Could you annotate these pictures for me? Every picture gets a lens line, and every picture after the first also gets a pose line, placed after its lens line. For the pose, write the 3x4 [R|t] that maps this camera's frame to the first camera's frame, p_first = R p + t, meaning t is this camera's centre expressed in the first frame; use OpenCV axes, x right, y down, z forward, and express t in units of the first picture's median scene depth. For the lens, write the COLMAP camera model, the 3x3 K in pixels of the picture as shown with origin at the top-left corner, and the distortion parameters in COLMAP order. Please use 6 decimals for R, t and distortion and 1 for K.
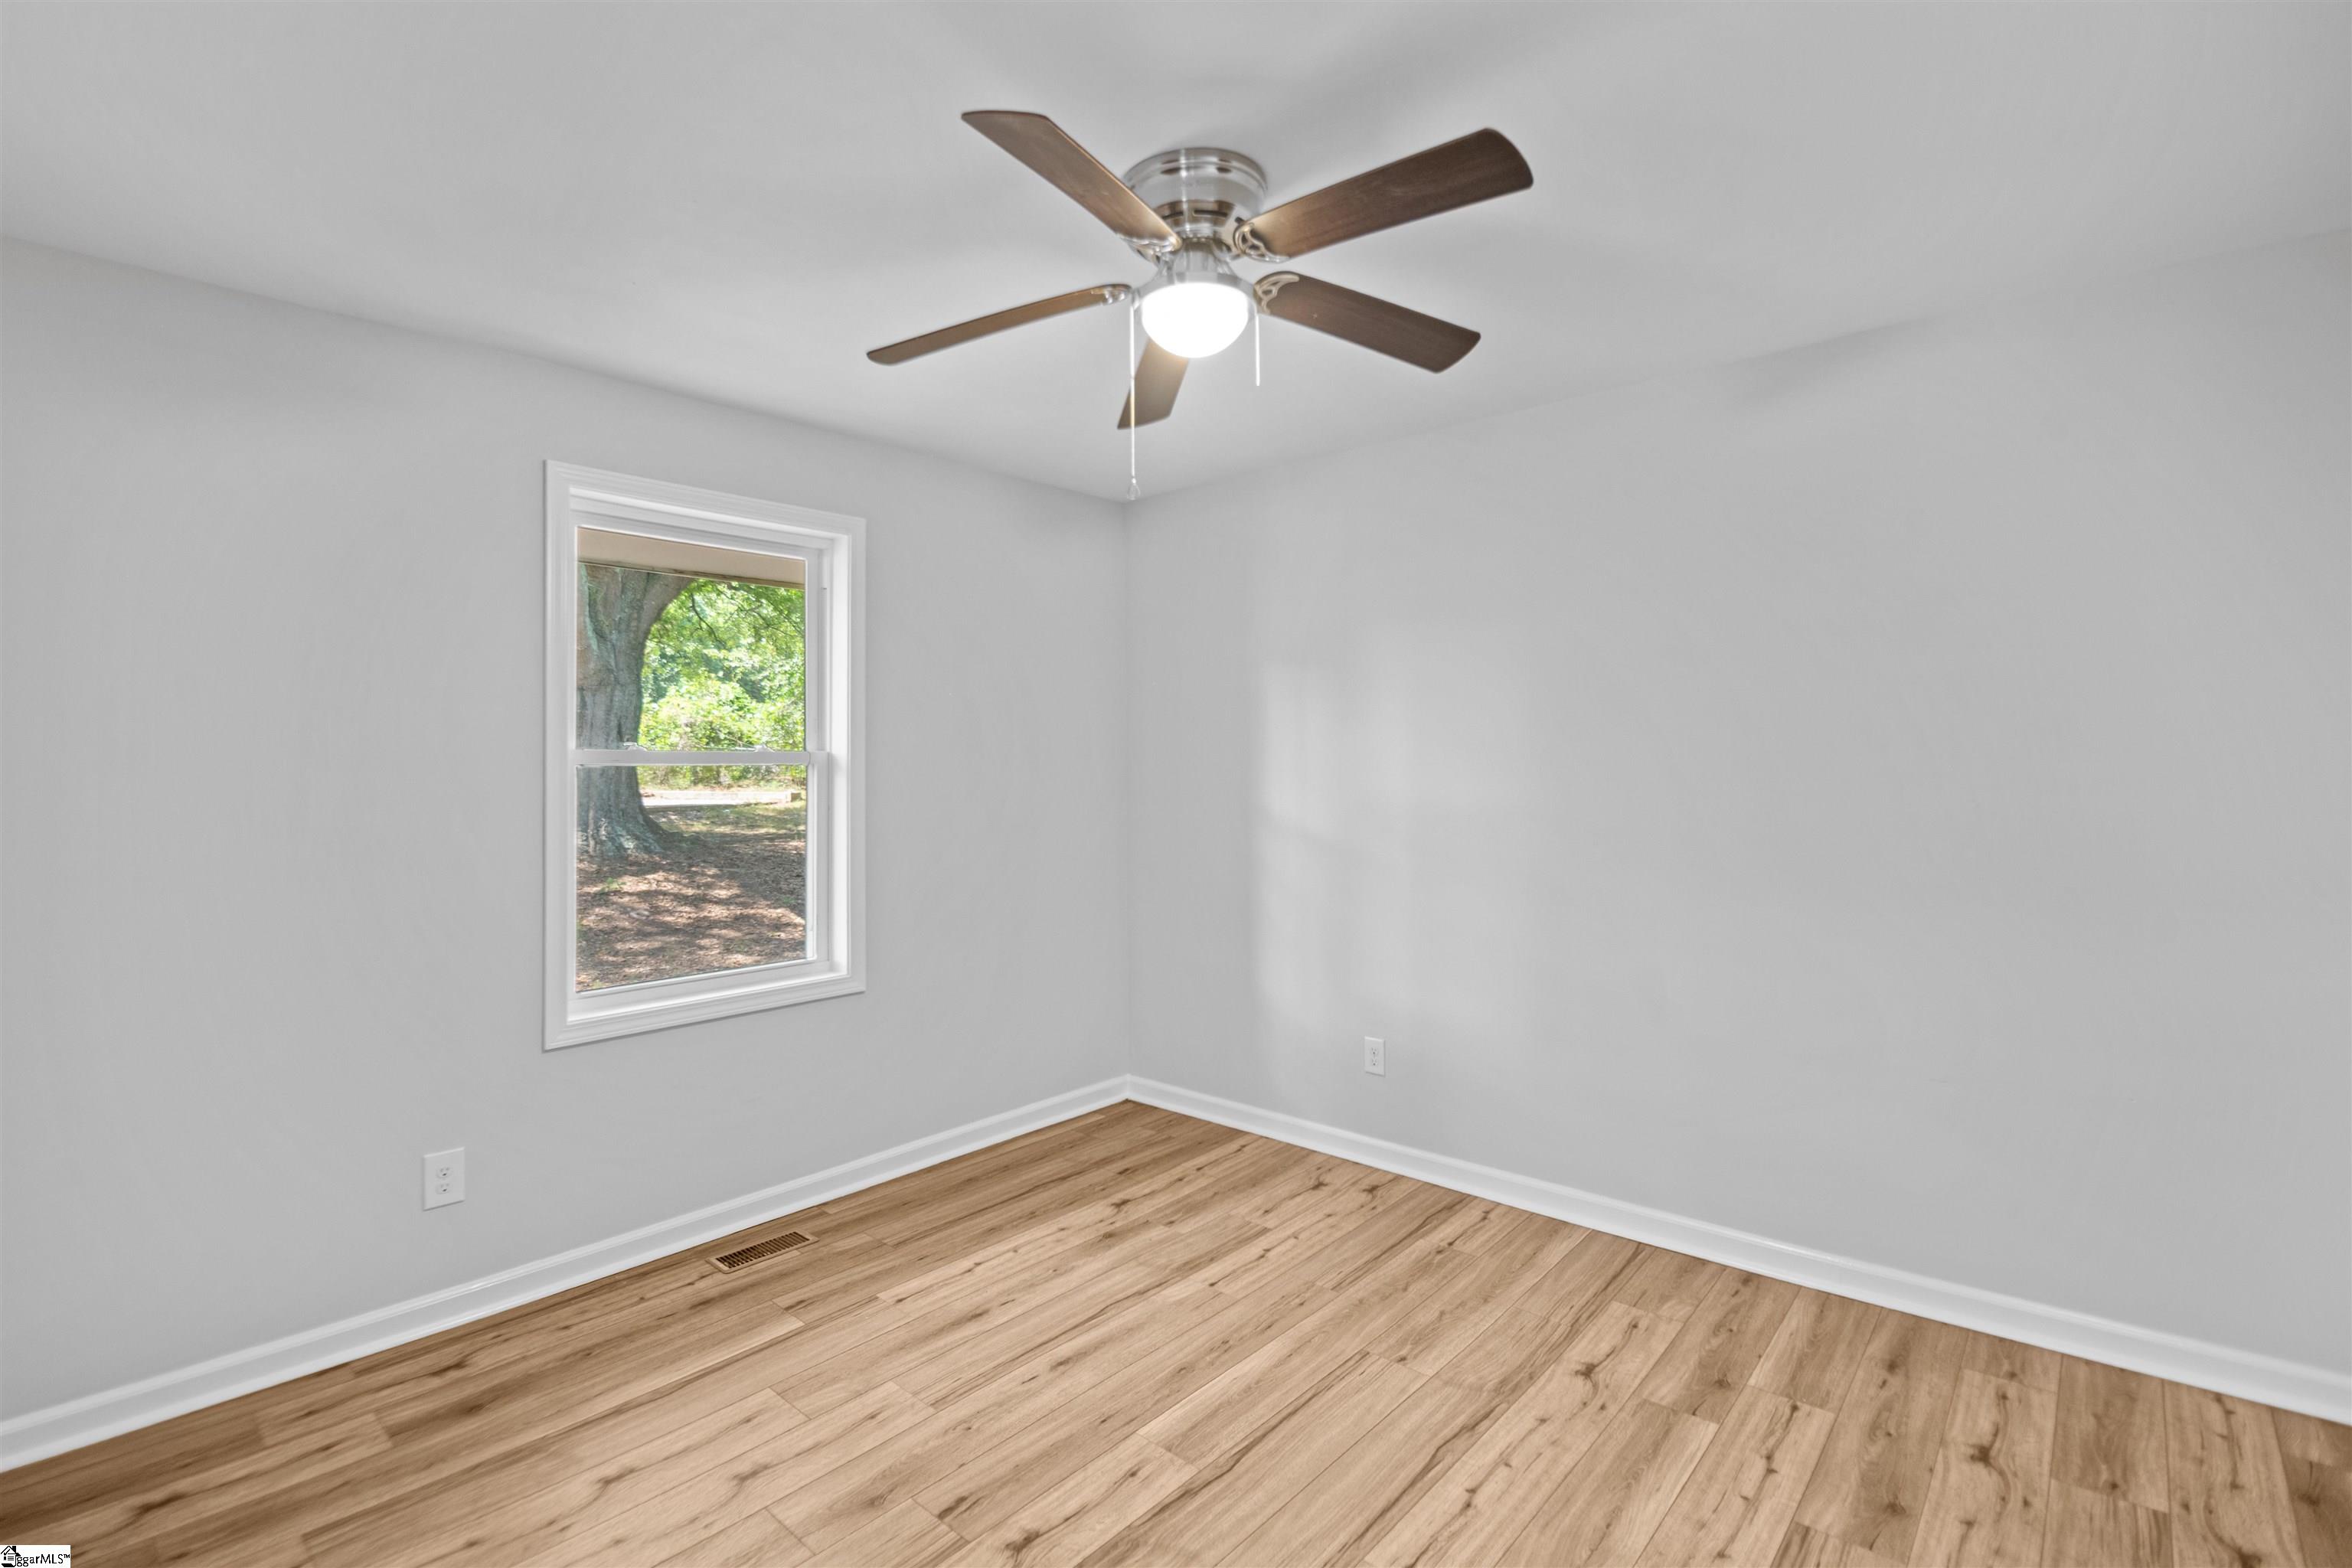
lens RADIAL K [[1084.8, 0, 1143.8], [0, 1084.8, 734.5], [0, 0, 1]] dist [-0.011365, -0.010476]
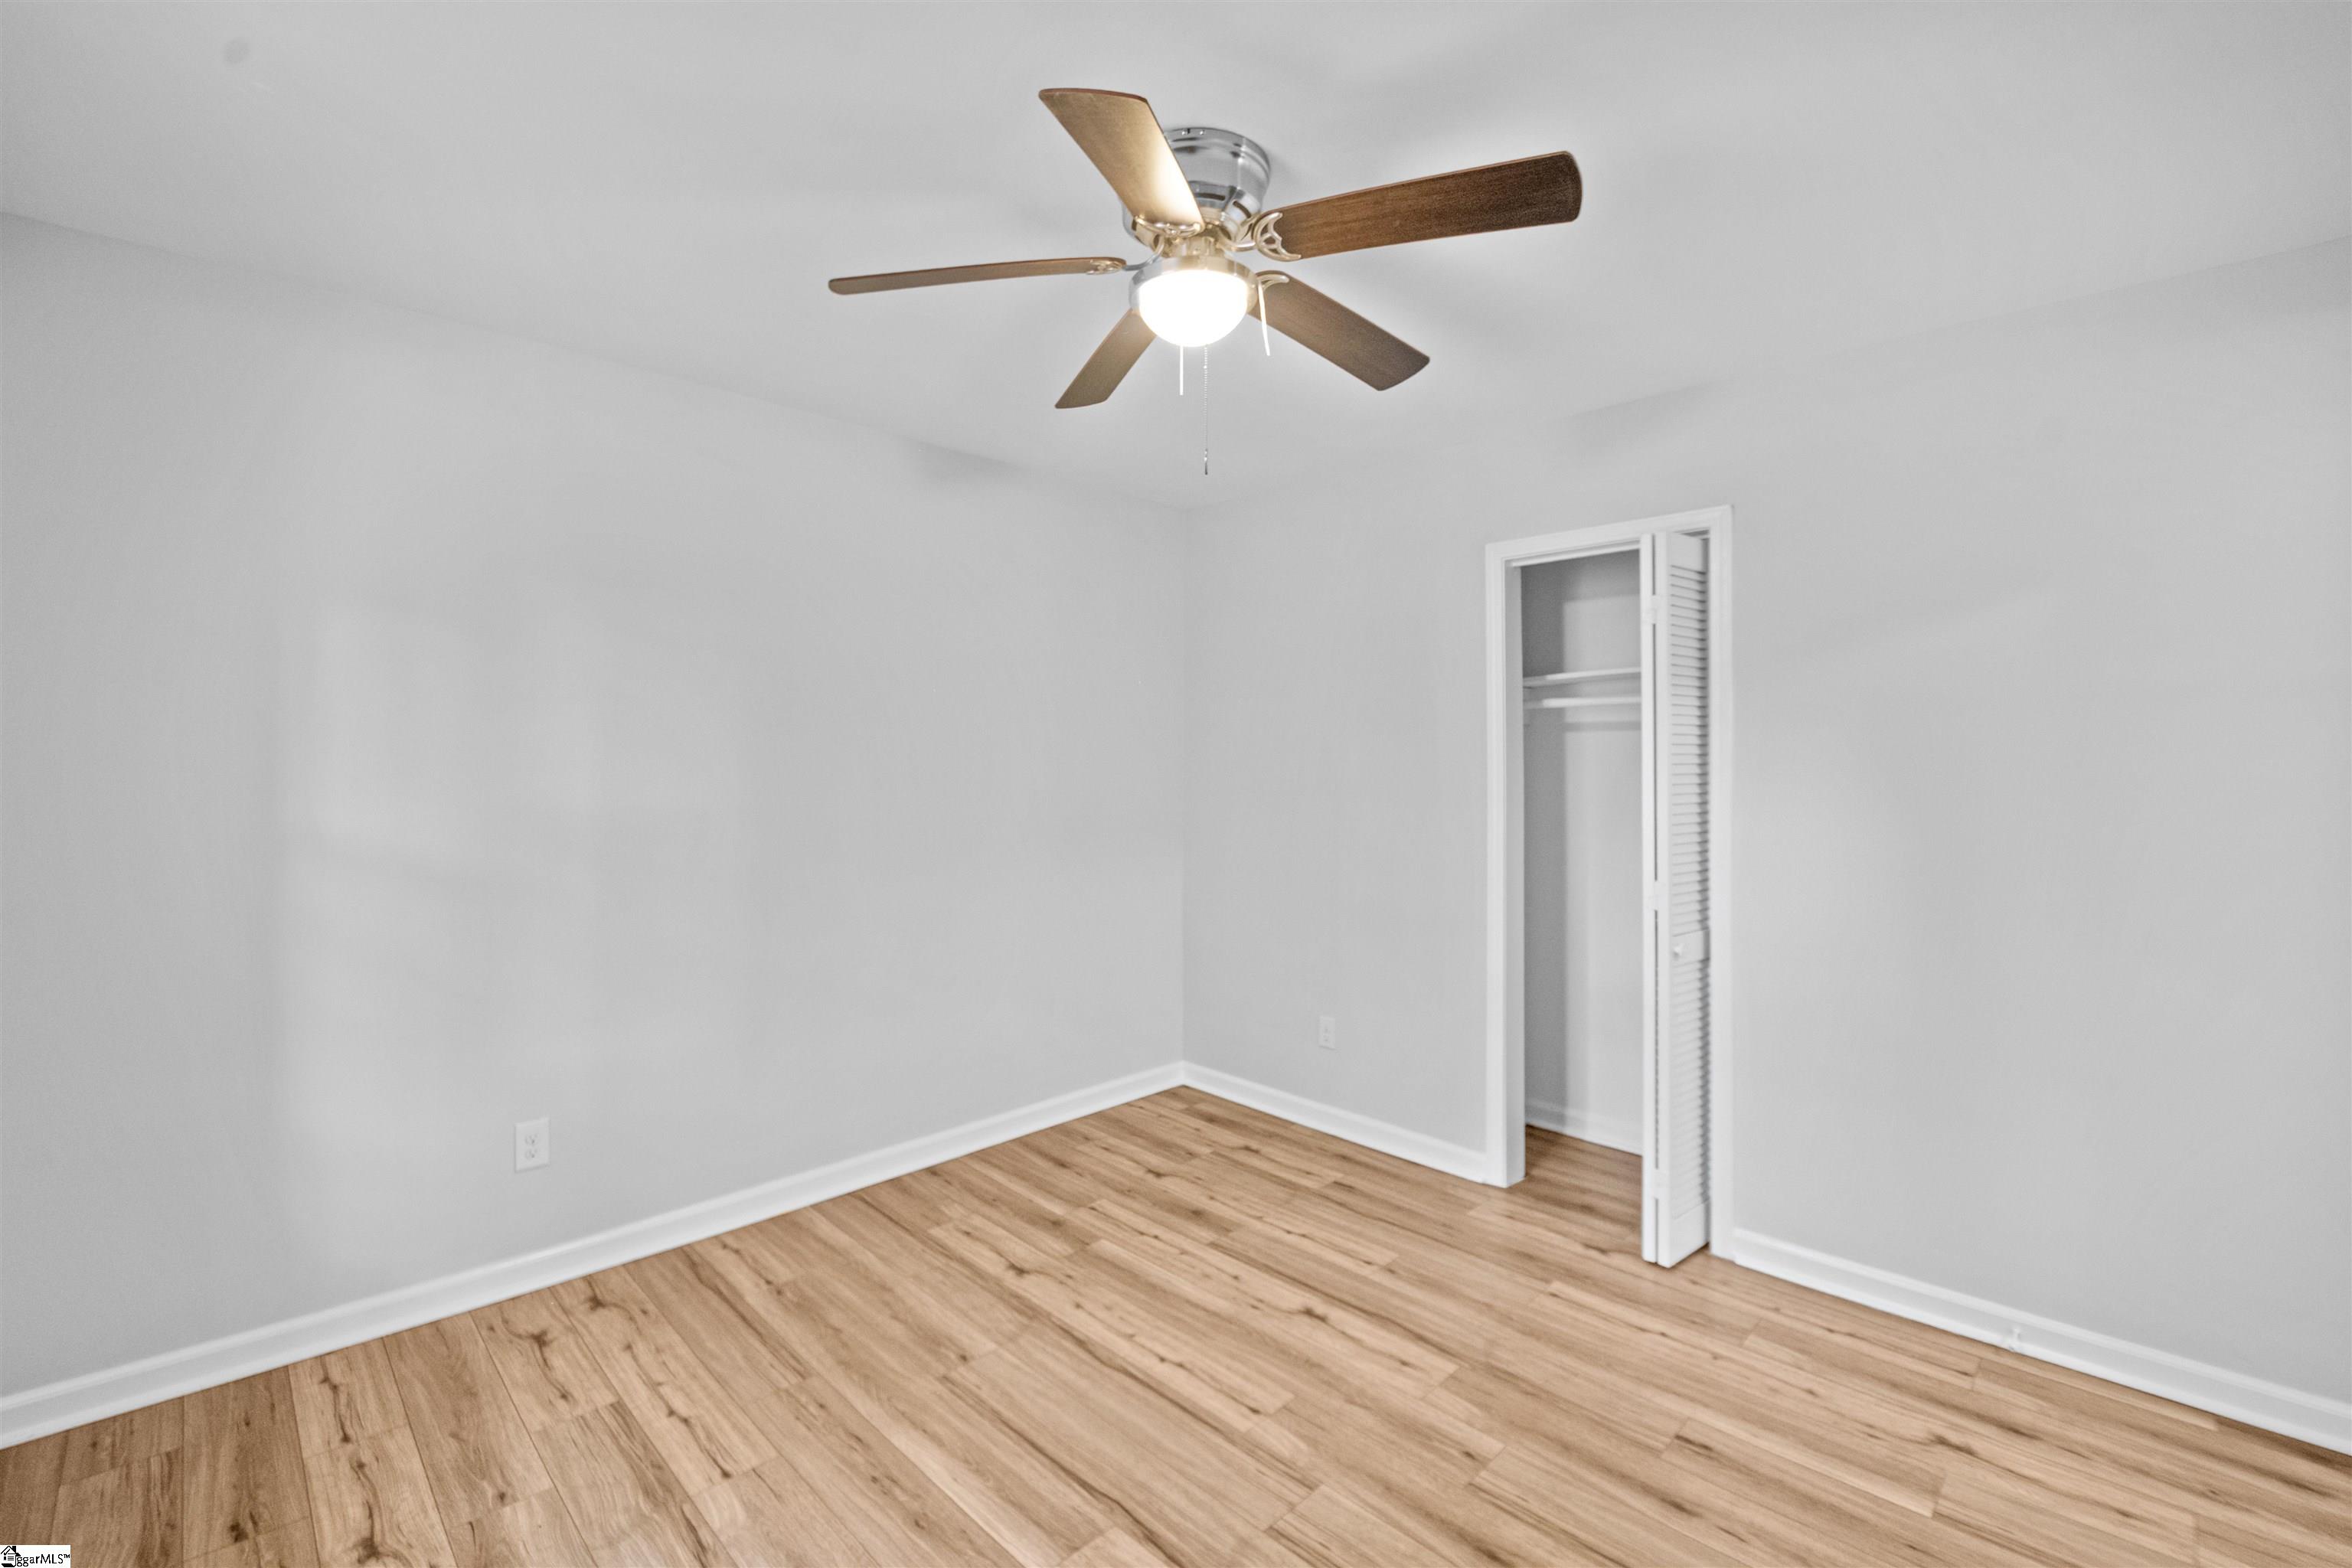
lens RADIAL K [[982.7, 0, 1170.1], [0, 982.7, 767.2], [0, 0, 1]] dist [-0.000375, -0.012210]
pose [[0.057328, 0.003200, 0.998350, -0.593622], [-0.028489, 0.999593, -0.001568, 0.031560], [-0.997949, -0.028352, 0.057396, 0.708464]]
